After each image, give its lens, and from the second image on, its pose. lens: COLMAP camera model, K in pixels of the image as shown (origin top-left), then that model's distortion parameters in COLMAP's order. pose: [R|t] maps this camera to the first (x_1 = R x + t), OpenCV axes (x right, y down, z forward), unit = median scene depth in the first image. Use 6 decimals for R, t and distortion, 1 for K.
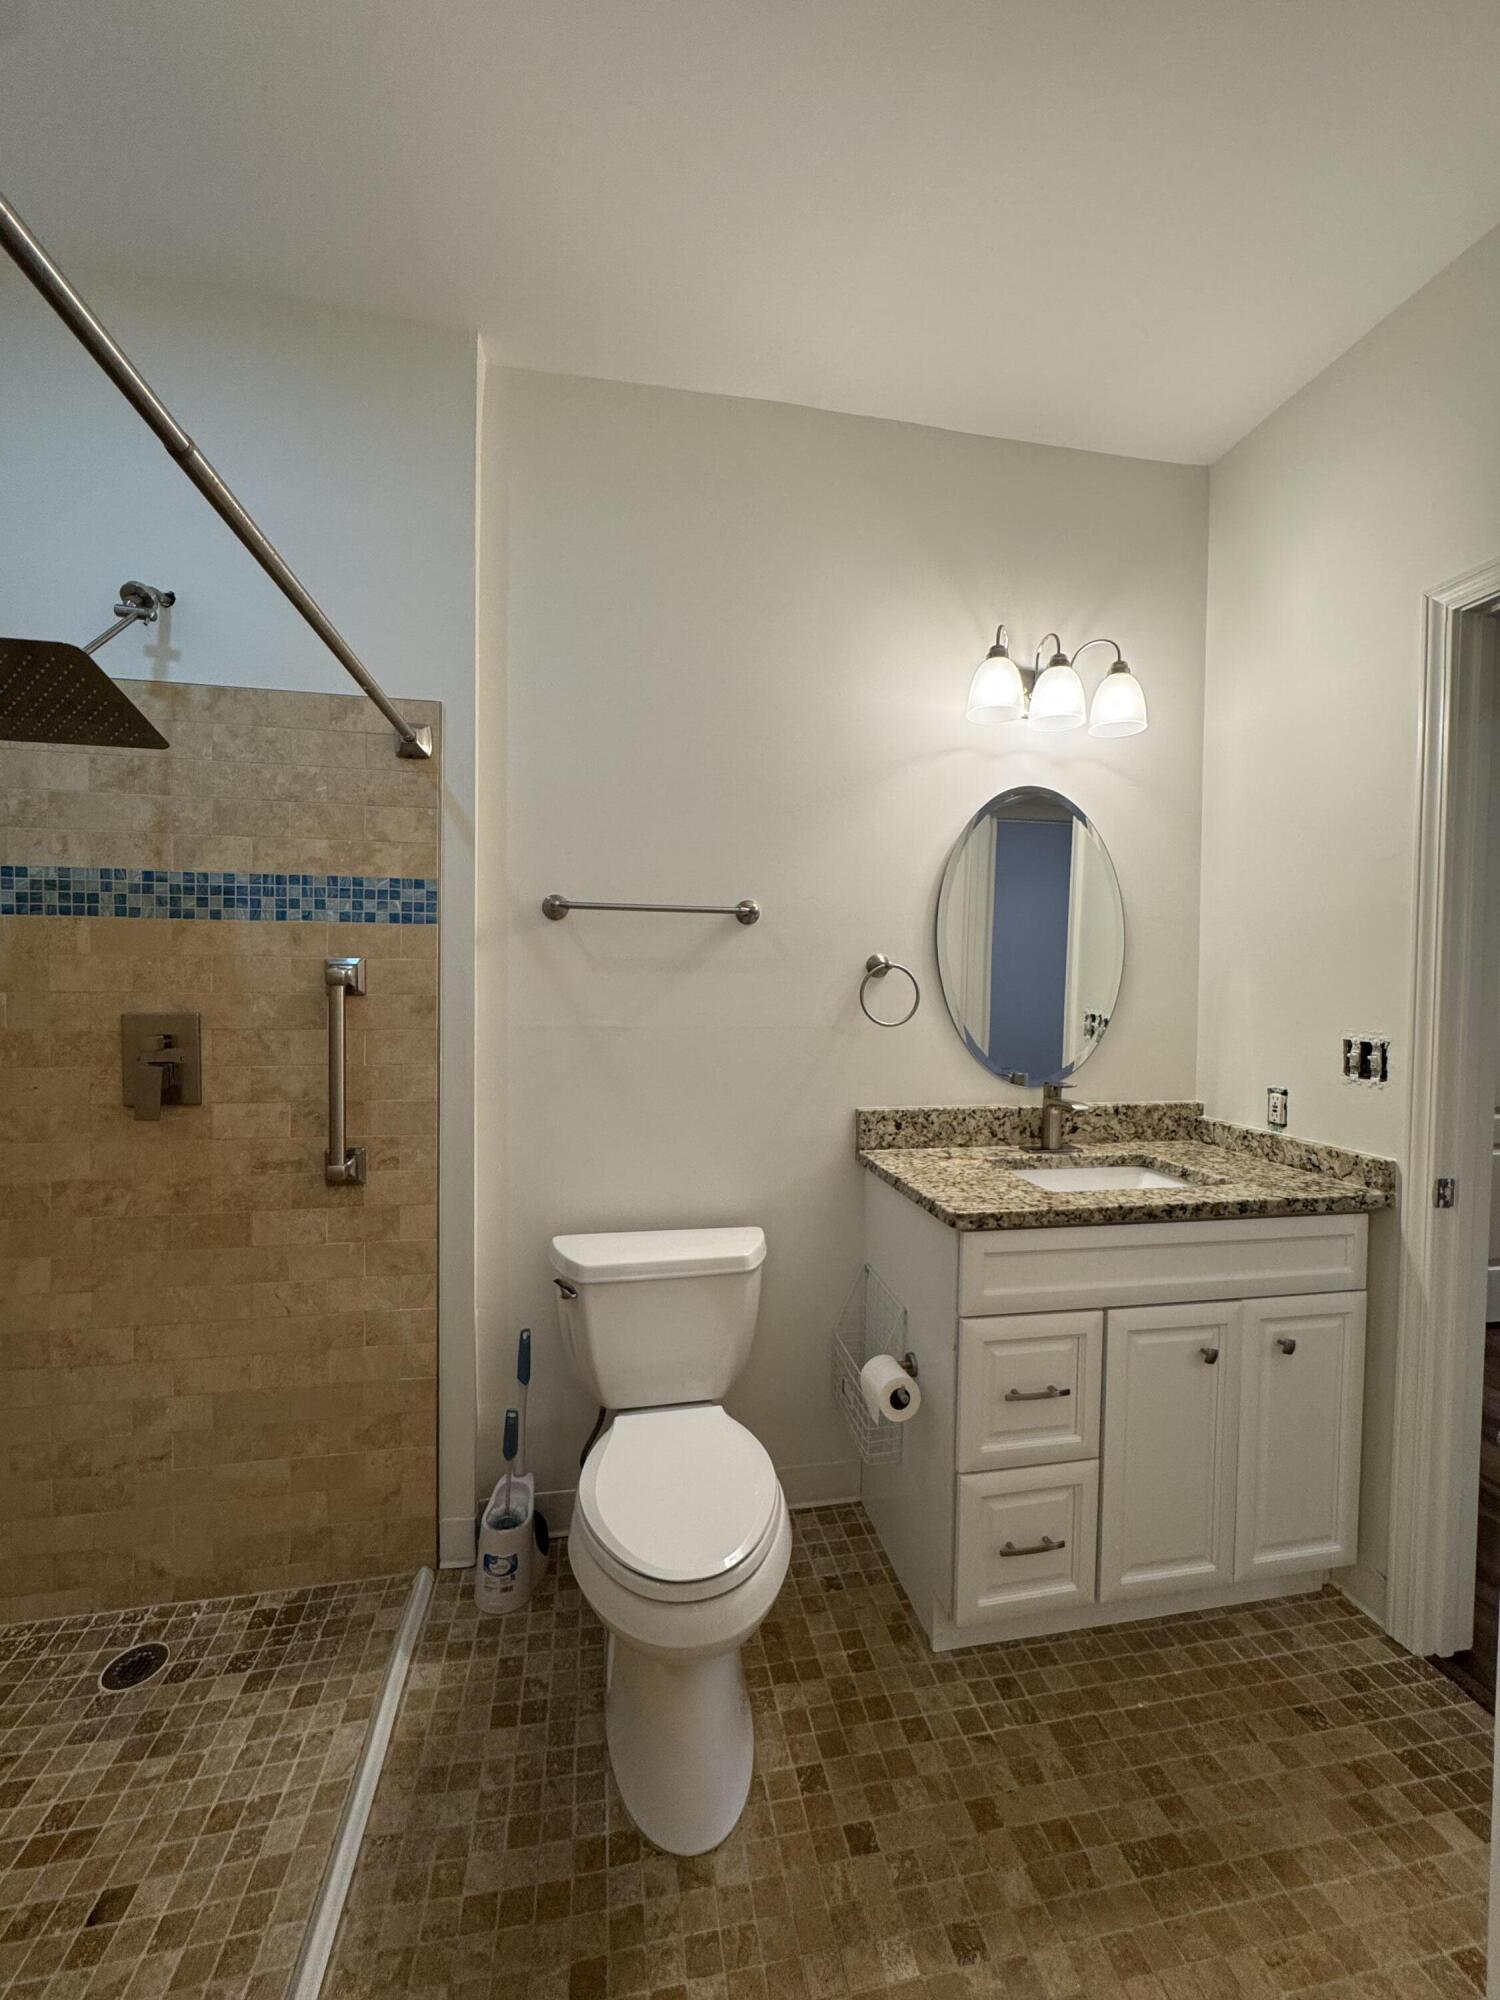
lens RADIAL K [[800.4, 0, 753.6], [0, 800.4, 997.5], [0, 0, 1]] dist [-0.003717, 0.000470]
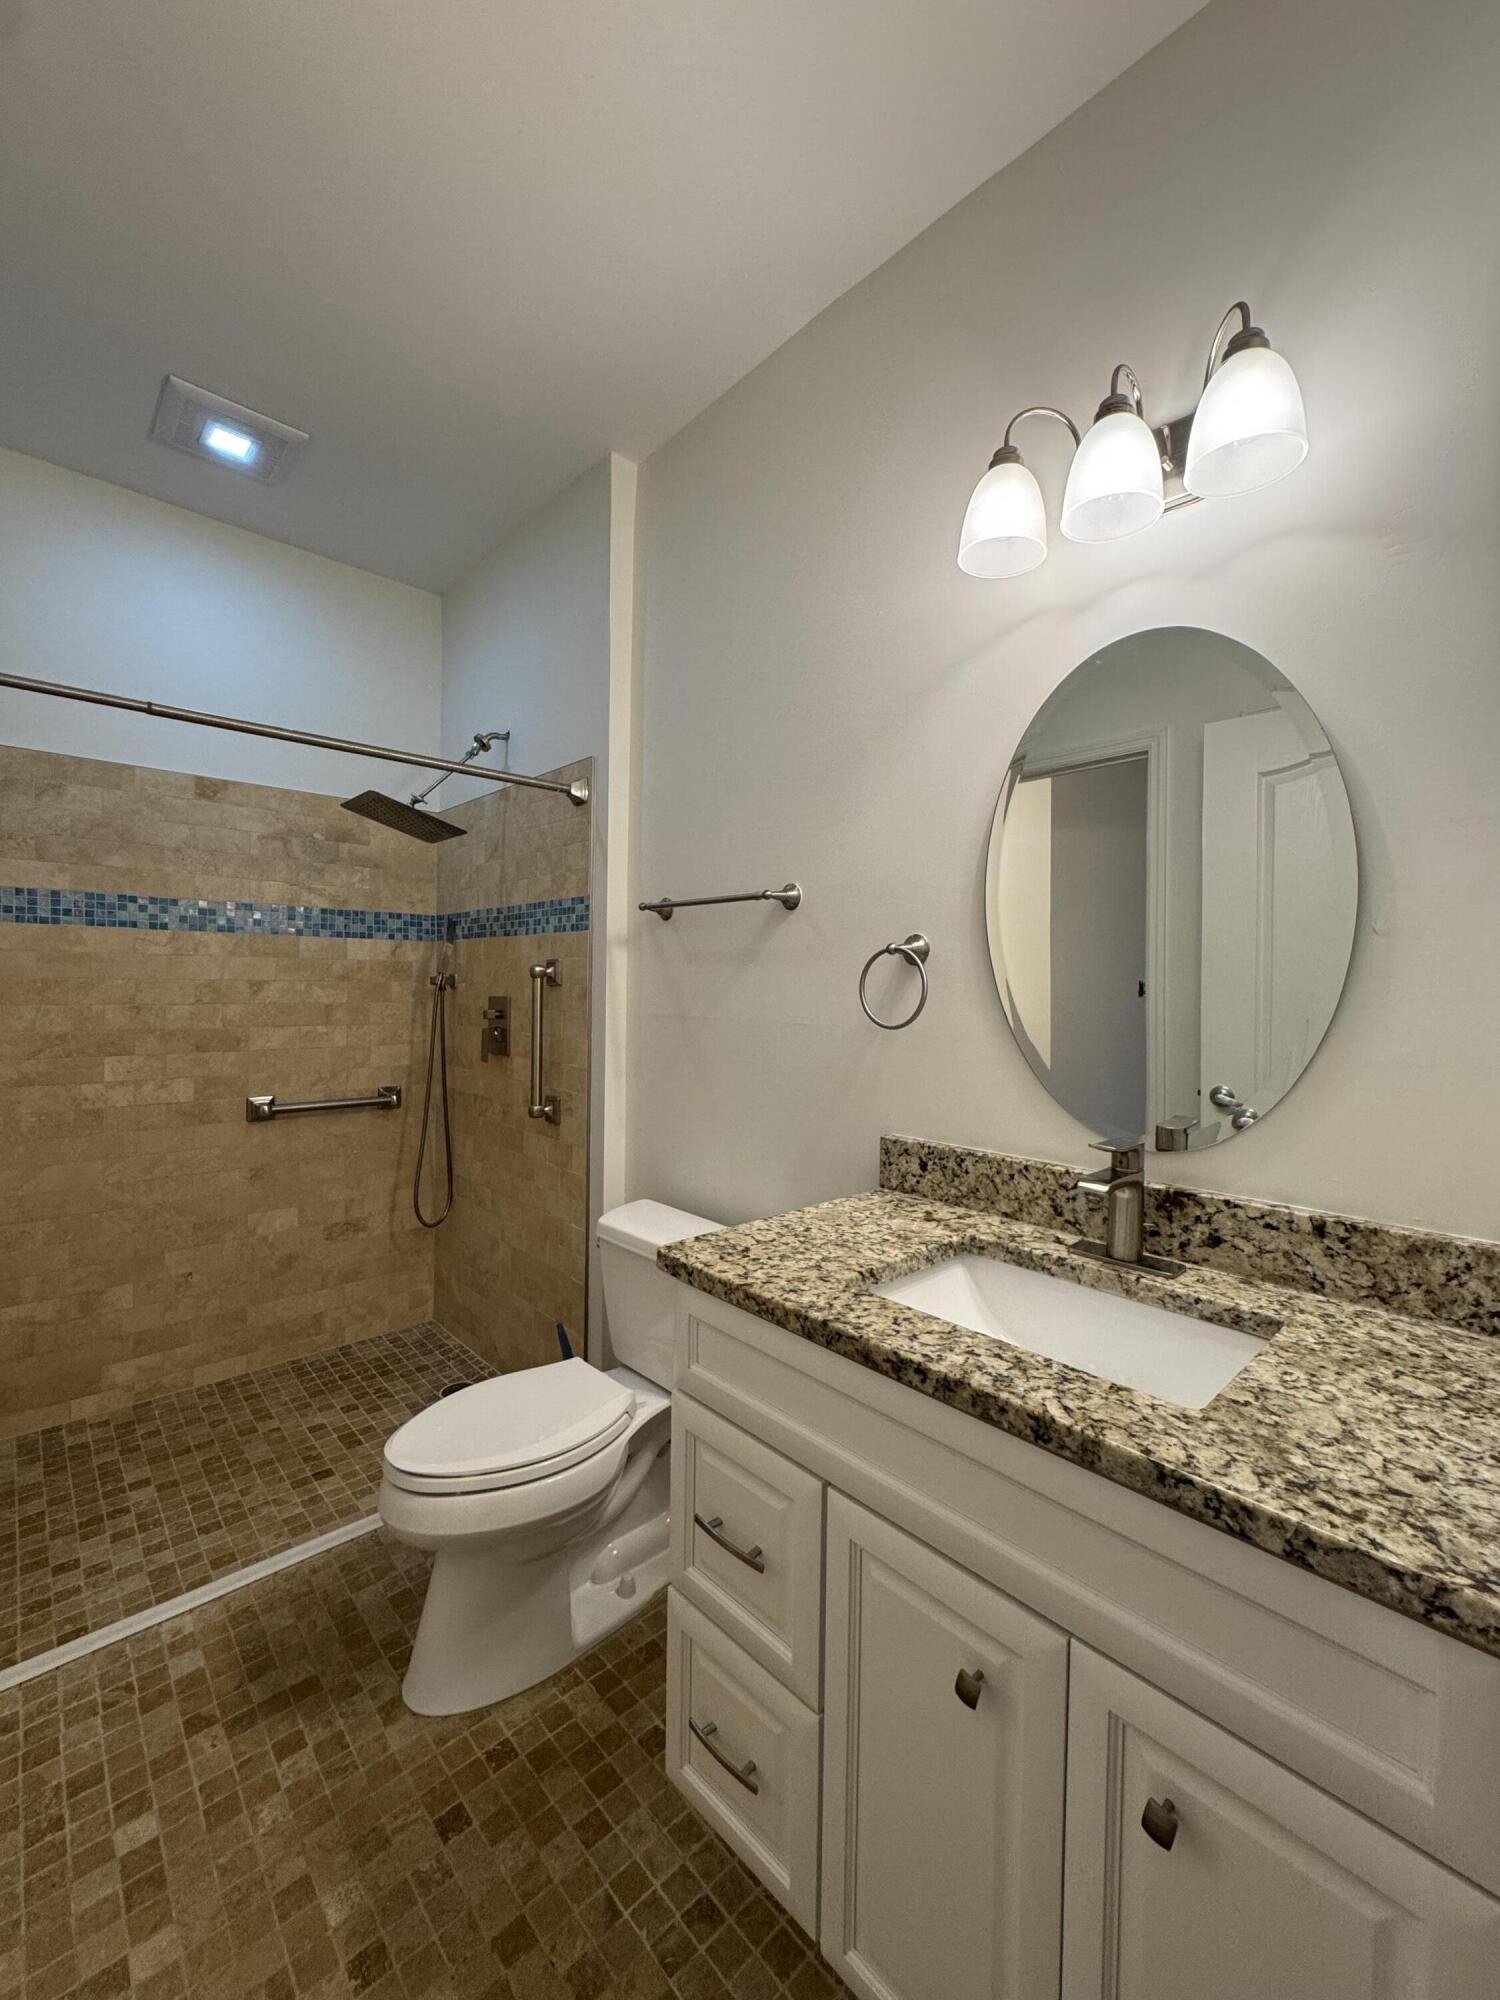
lens RADIAL K [[800.4, 0, 753.6], [0, 800.4, 997.5], [0, 0, 1]] dist [-0.003717, 0.000470]
pose [[0.533213, 0.010979, -0.845910, 0.857574], [-0.025009, 0.999683, -0.002789, 0.013519], [0.845611, 0.022642, 0.533319, 0.561493]]
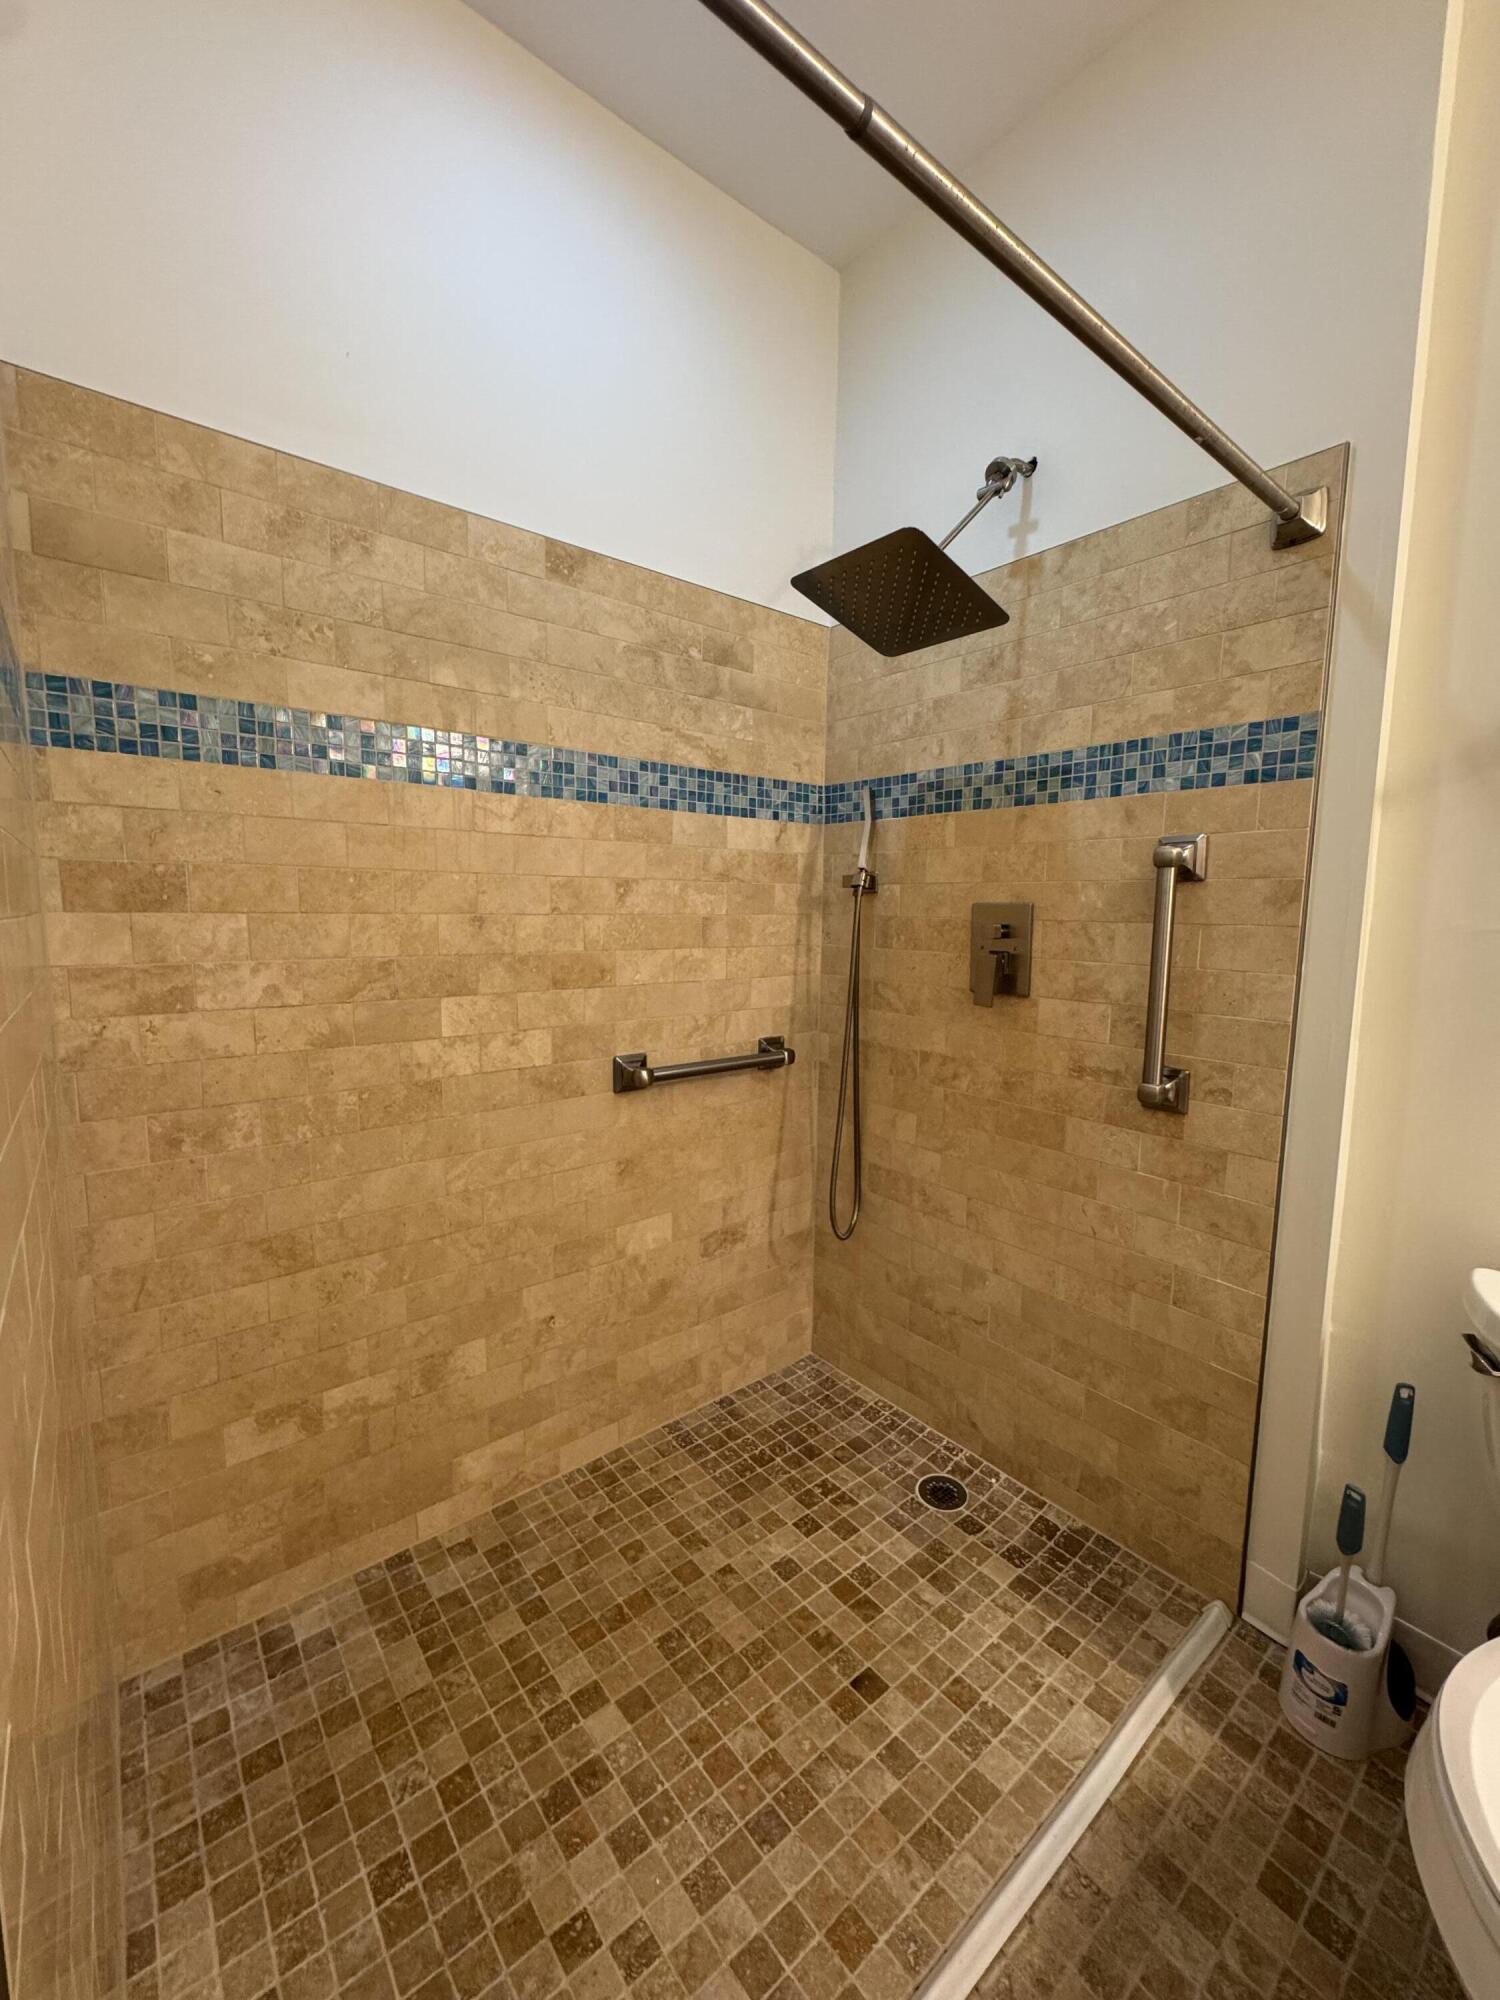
lens RADIAL K [[800.4, 0, 753.6], [0, 800.4, 997.5], [0, 0, 1]] dist [-0.003717, 0.000470]
pose [[0.479038, 0.096128, -0.872515, 0.002590], [-0.025737, 0.995096, 0.095503, 0.048917], [0.877417, -0.023293, 0.479163, 0.229696]]
